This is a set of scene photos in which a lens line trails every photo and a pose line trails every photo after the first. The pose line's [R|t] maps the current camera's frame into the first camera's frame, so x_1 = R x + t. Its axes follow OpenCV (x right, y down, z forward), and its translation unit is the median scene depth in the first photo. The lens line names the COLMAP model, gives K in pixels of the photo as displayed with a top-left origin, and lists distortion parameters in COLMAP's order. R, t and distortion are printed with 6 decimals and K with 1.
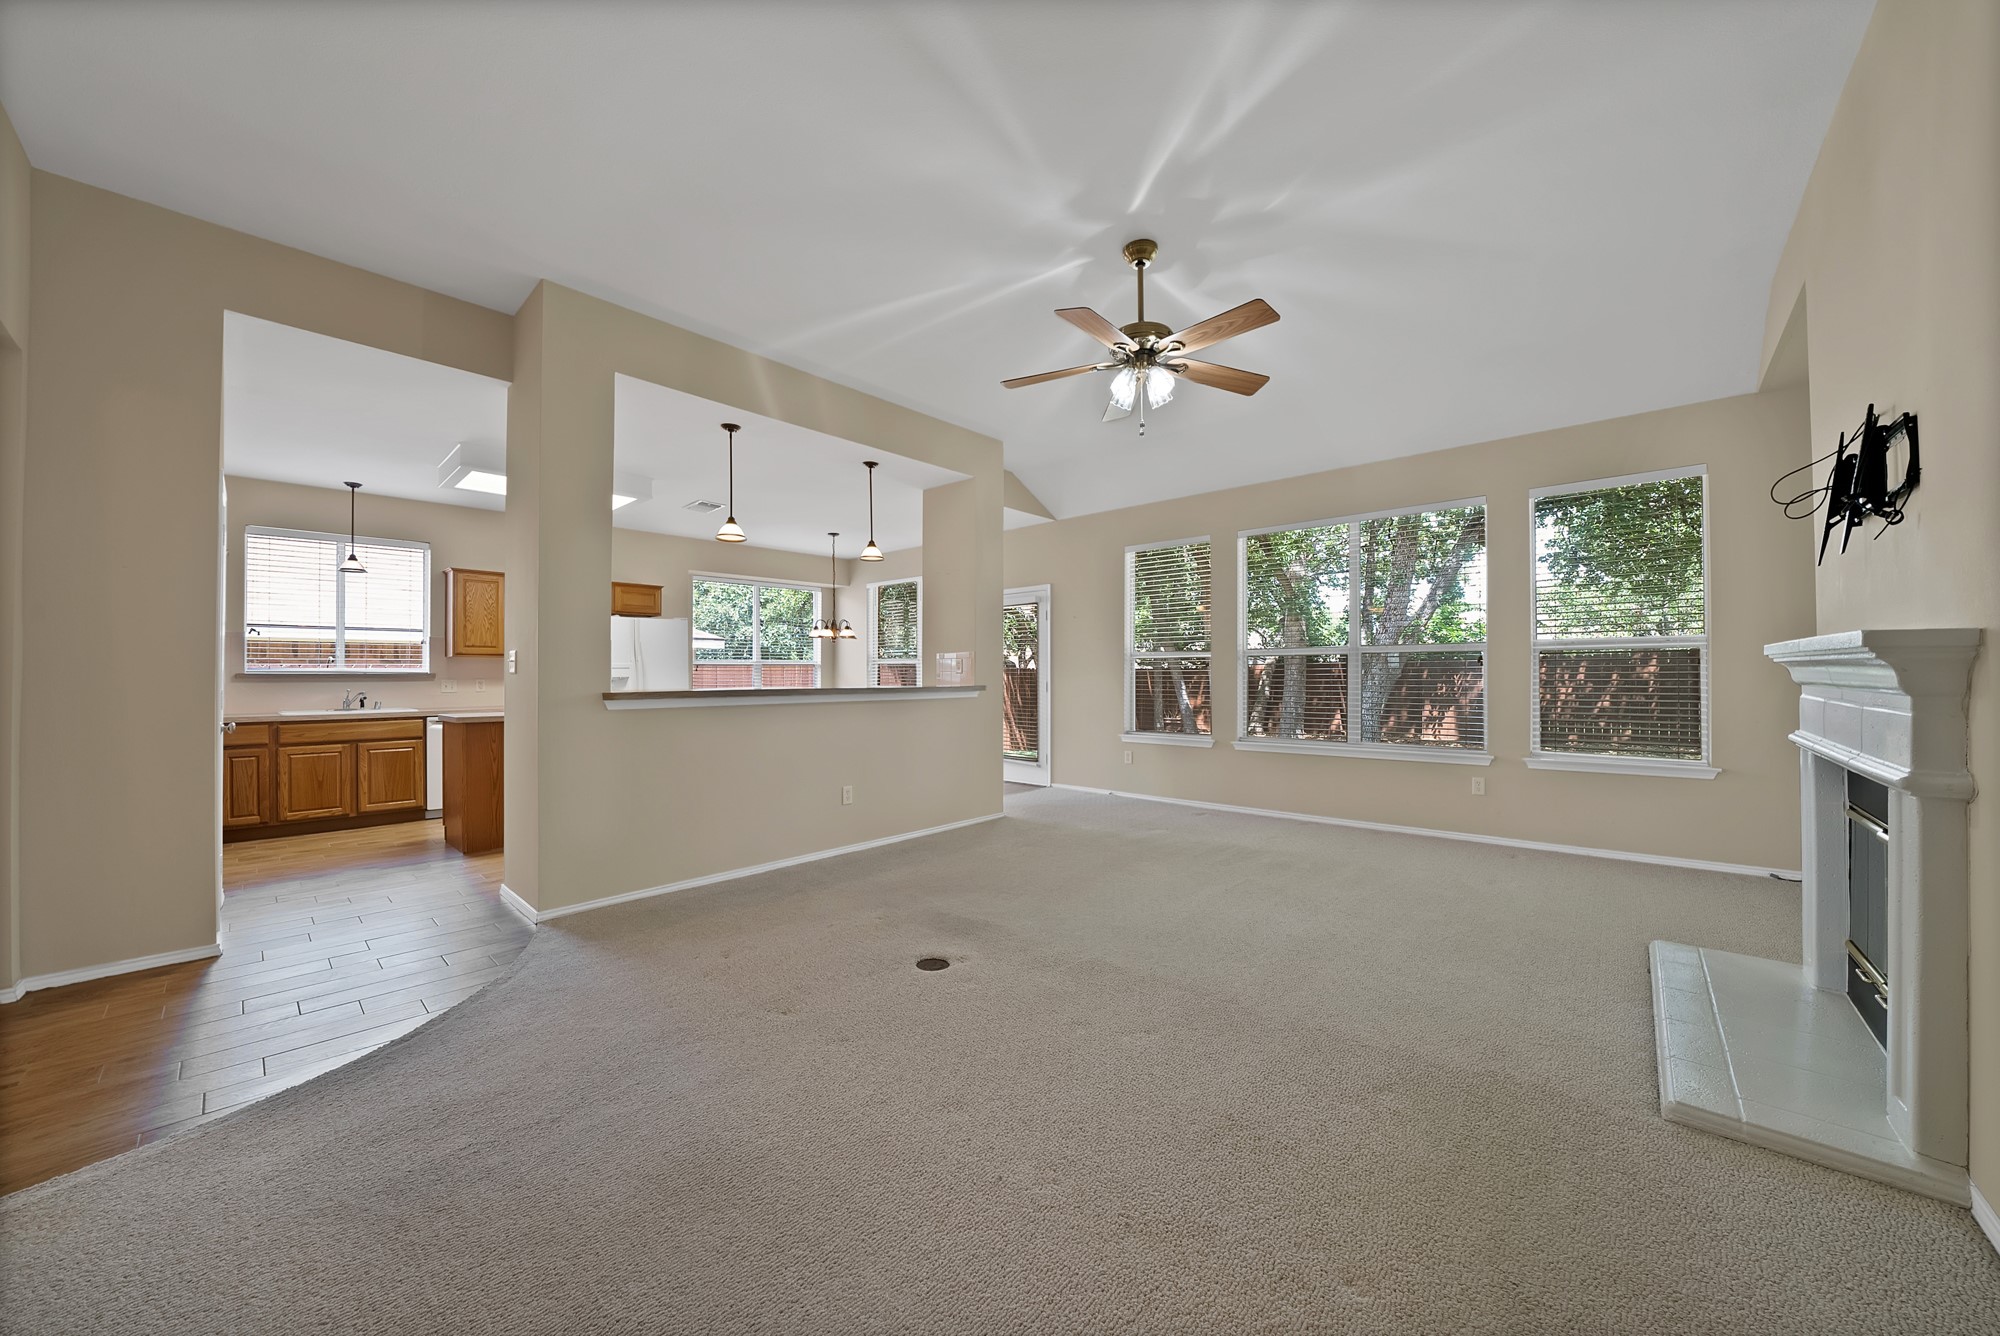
lens RADIAL K [[692.3, 0, 1000.0], [0, 692.3, 668.0], [0, 0, 1]] dist [-0.018291, -0.000004]
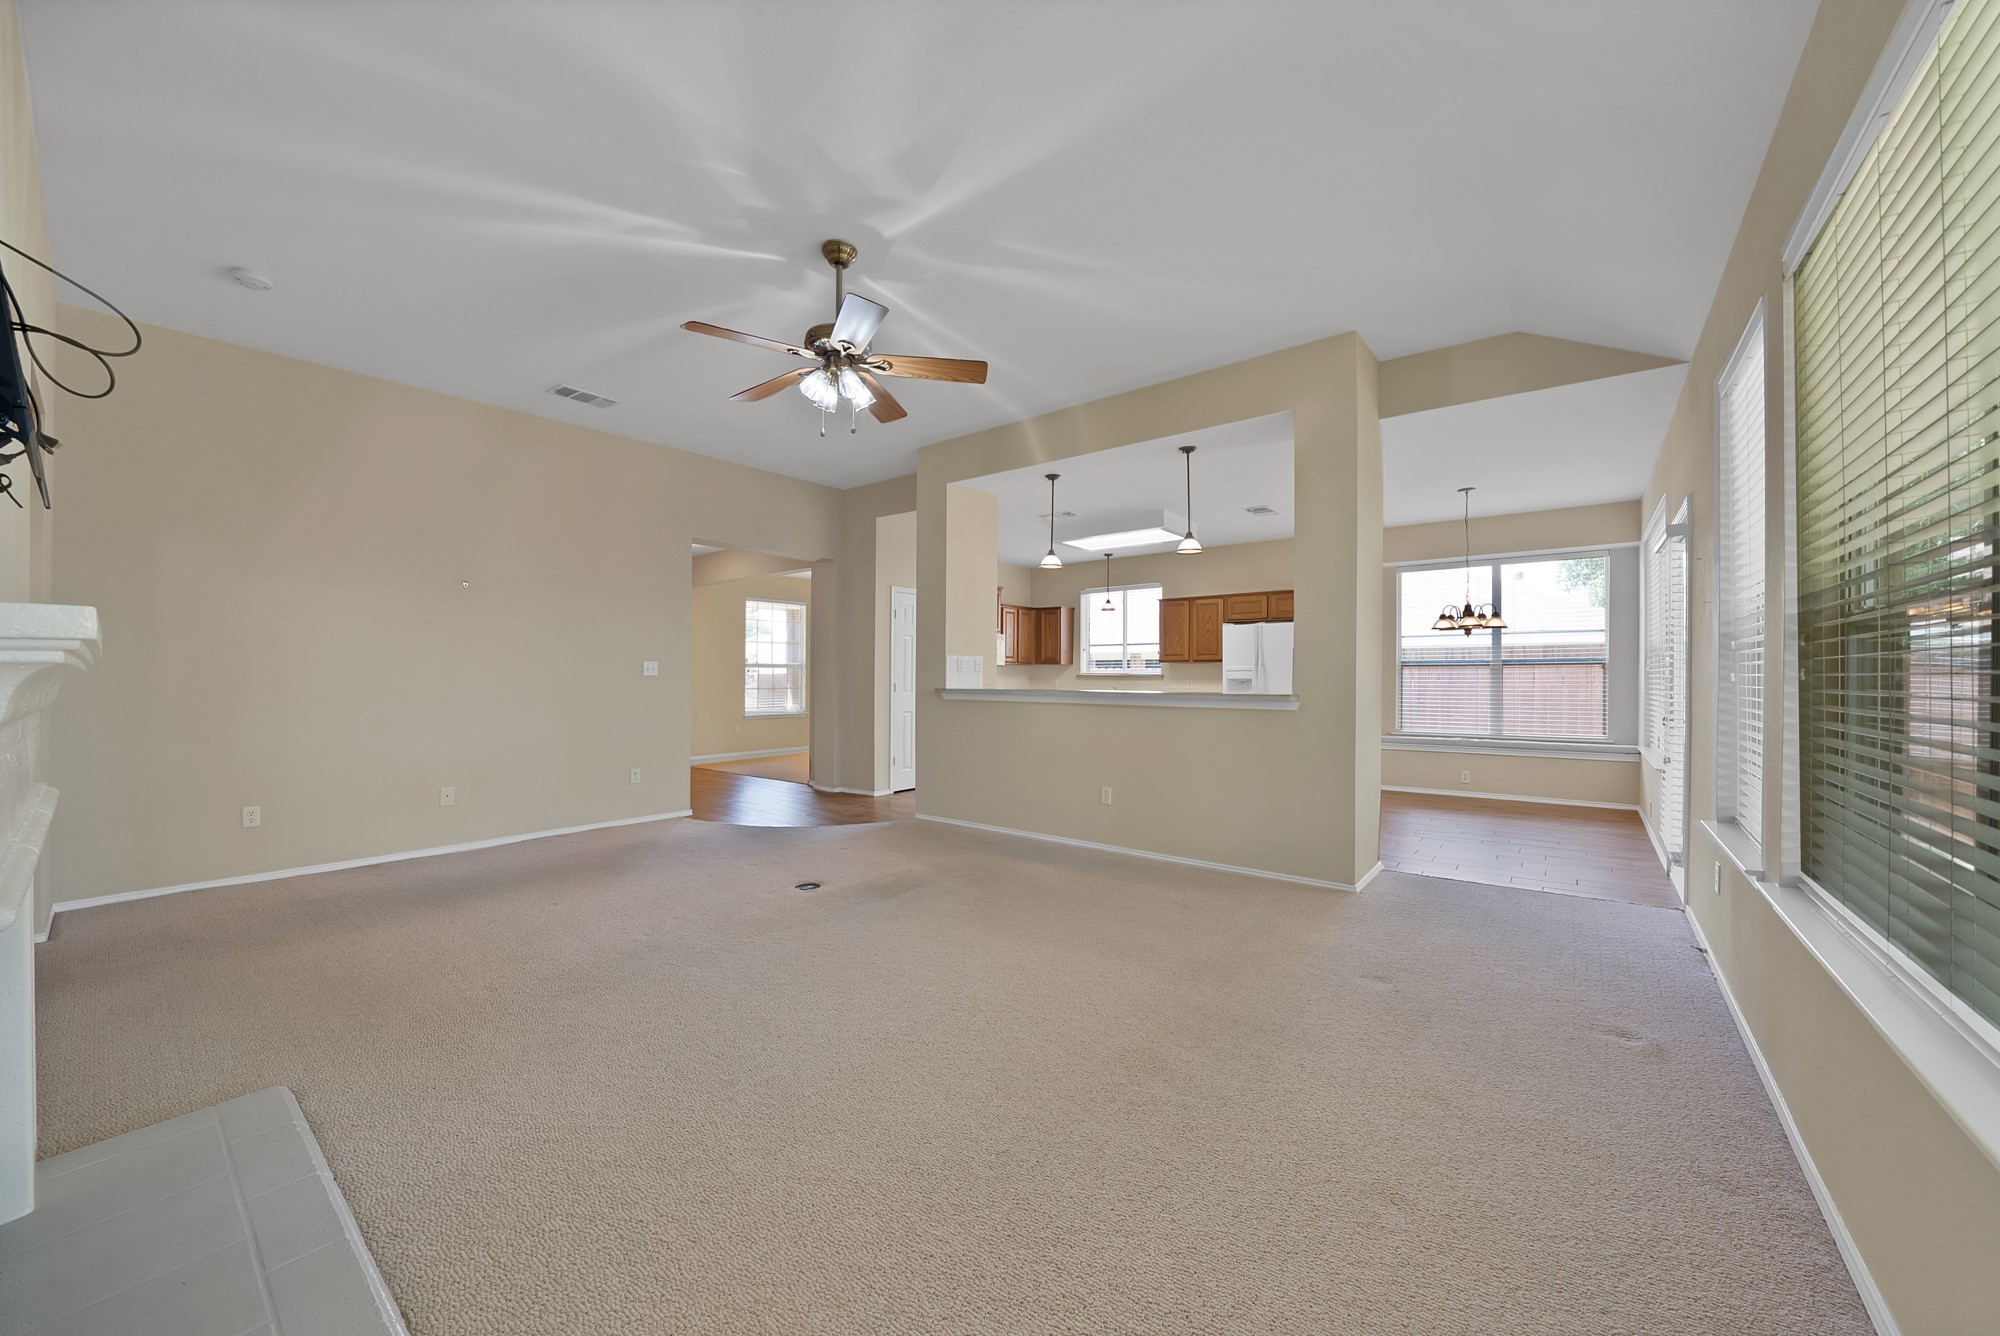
lens RADIAL K [[731.8, 0, 1000.0], [0, 731.8, 668.0], [0, 0, 1]] dist [0.000174, -0.000003]
pose [[0.080476, -0.007312, -0.996730, 0.915784], [-0.003005, 0.999967, -0.007579, 0.002557], [0.996752, 0.003605, 0.080451, 0.828081]]
